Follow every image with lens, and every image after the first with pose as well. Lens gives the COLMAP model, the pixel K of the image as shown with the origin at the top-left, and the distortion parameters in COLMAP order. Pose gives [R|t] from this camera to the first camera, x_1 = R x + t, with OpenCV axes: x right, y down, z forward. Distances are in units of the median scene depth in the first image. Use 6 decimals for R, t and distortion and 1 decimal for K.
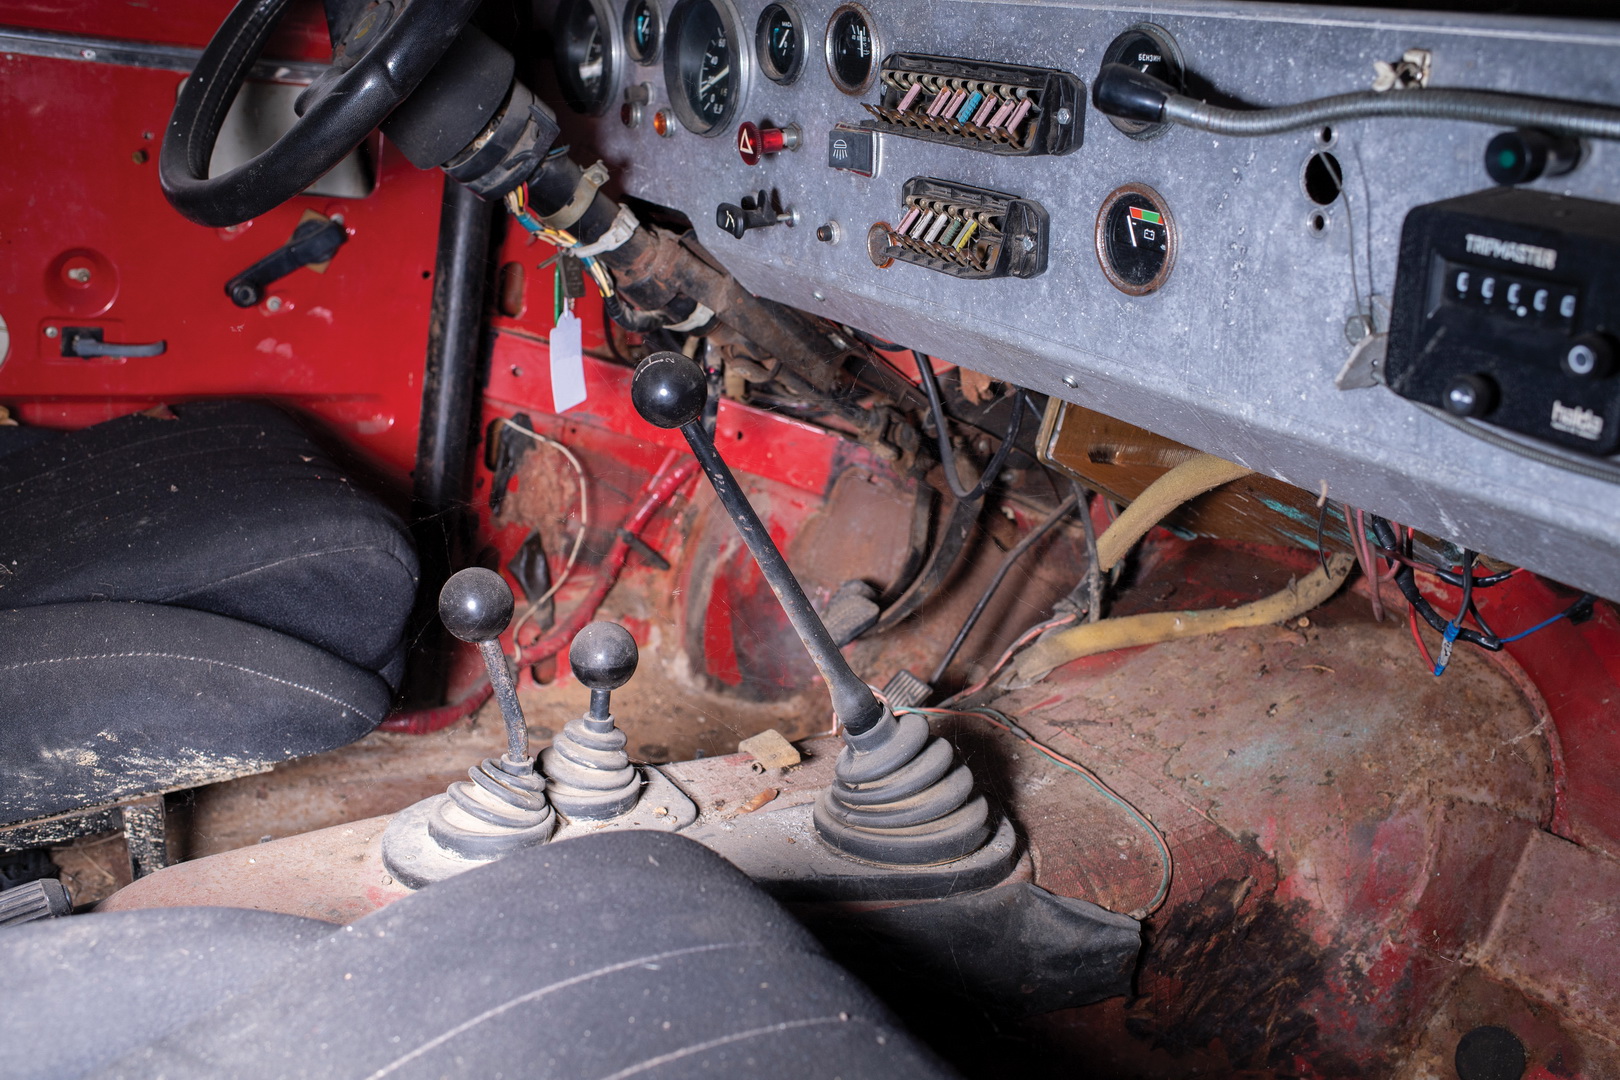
lens RADIAL K [[1612.9, 0, 801.7], [0, 1612.9, 538.7], [0, 0, 1]] dist [-0.073193, 0.000000]
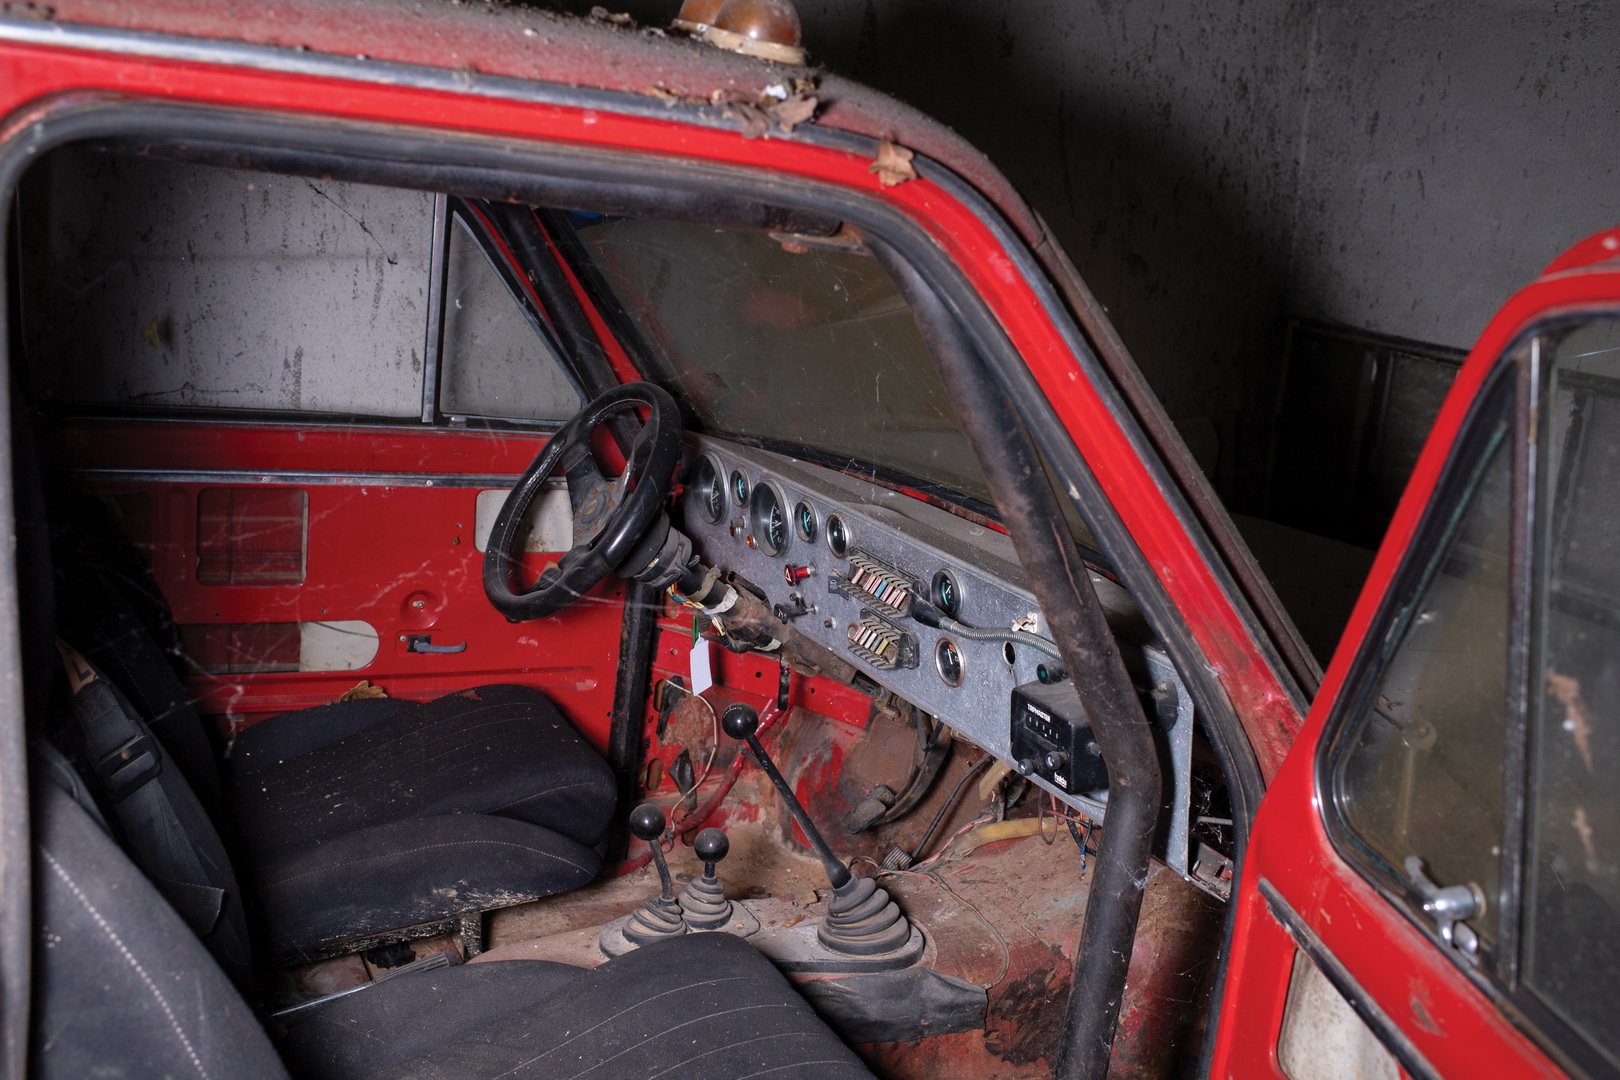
lens RADIAL K [[1612.9, 0, 816.8], [0, 1612.9, 541.0], [0, 0, 1]] dist [-0.073193, 0.000000]
pose [[0.995375, -0.002335, -0.096039, 0.172972], [-0.004930, 0.997145, -0.075344, -0.133534], [0.095941, 0.075469, 0.992522, -0.855776]]
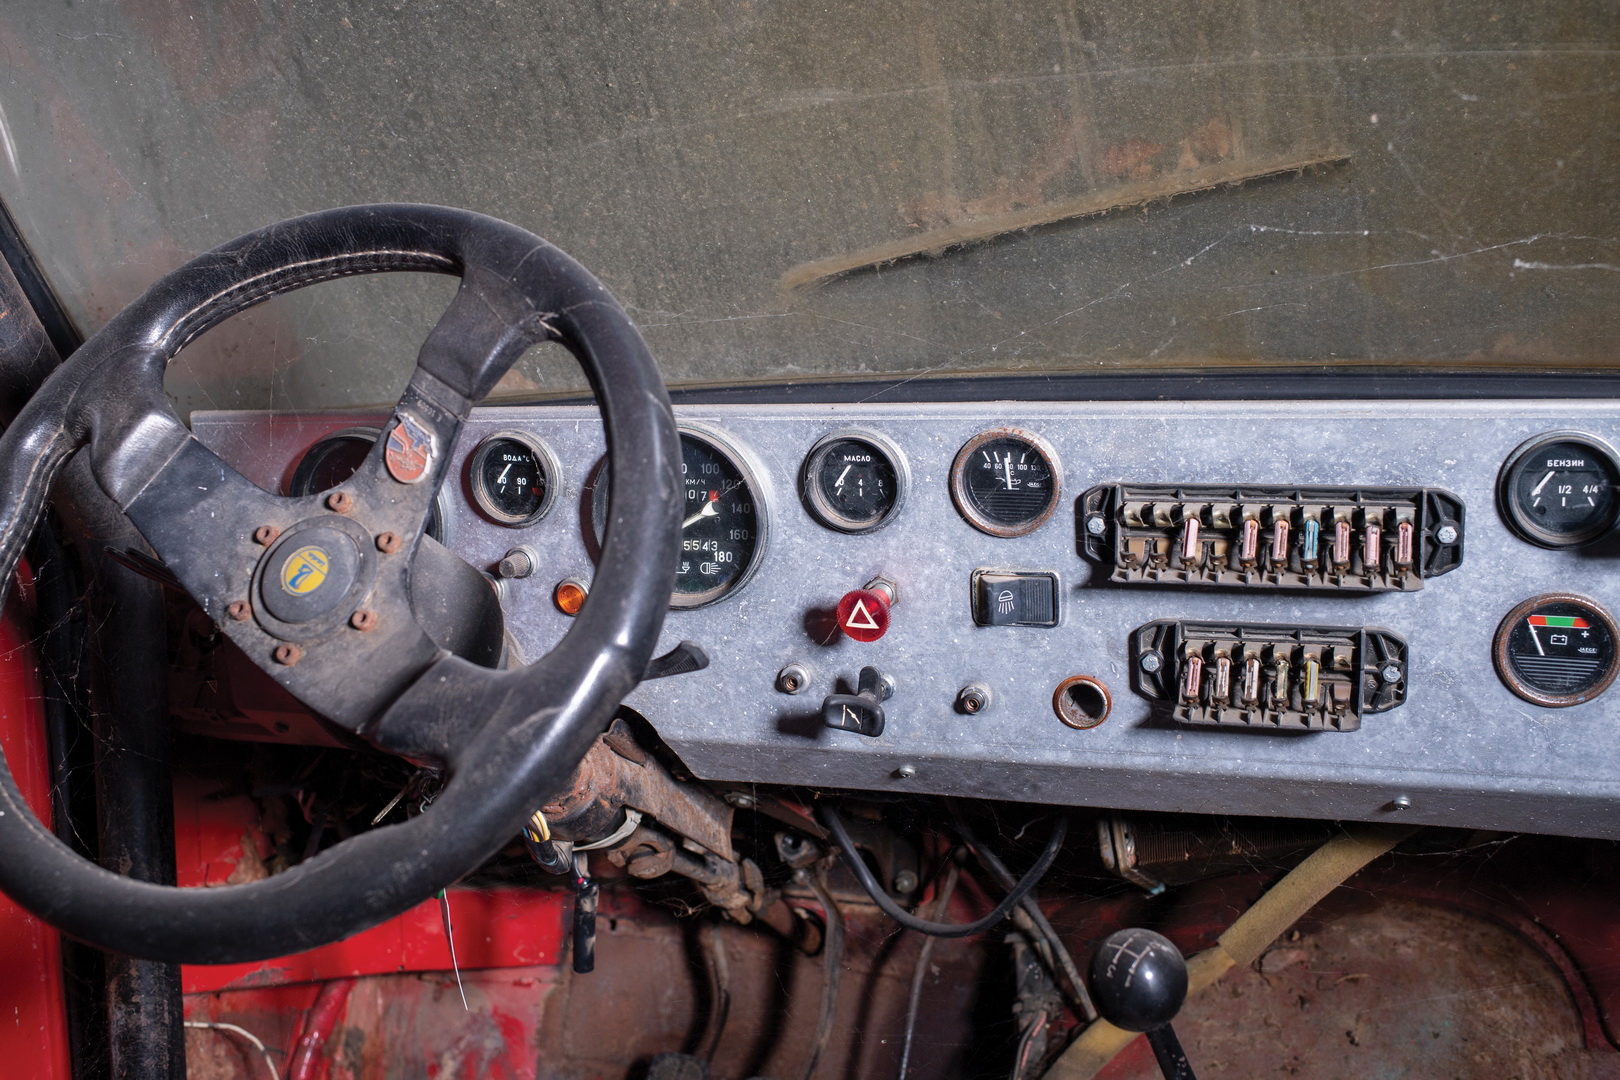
lens RADIAL K [[1612.9, 0, 823.8], [0, 1612.9, 535.7], [0, 0, 1]] dist [-0.073193, 0.000000]
pose [[0.784631, -0.205299, 0.584984, -0.471866], [0.286537, 0.956839, -0.048527, -0.237261], [-0.549774, 0.205696, 0.809591, 0.345647]]
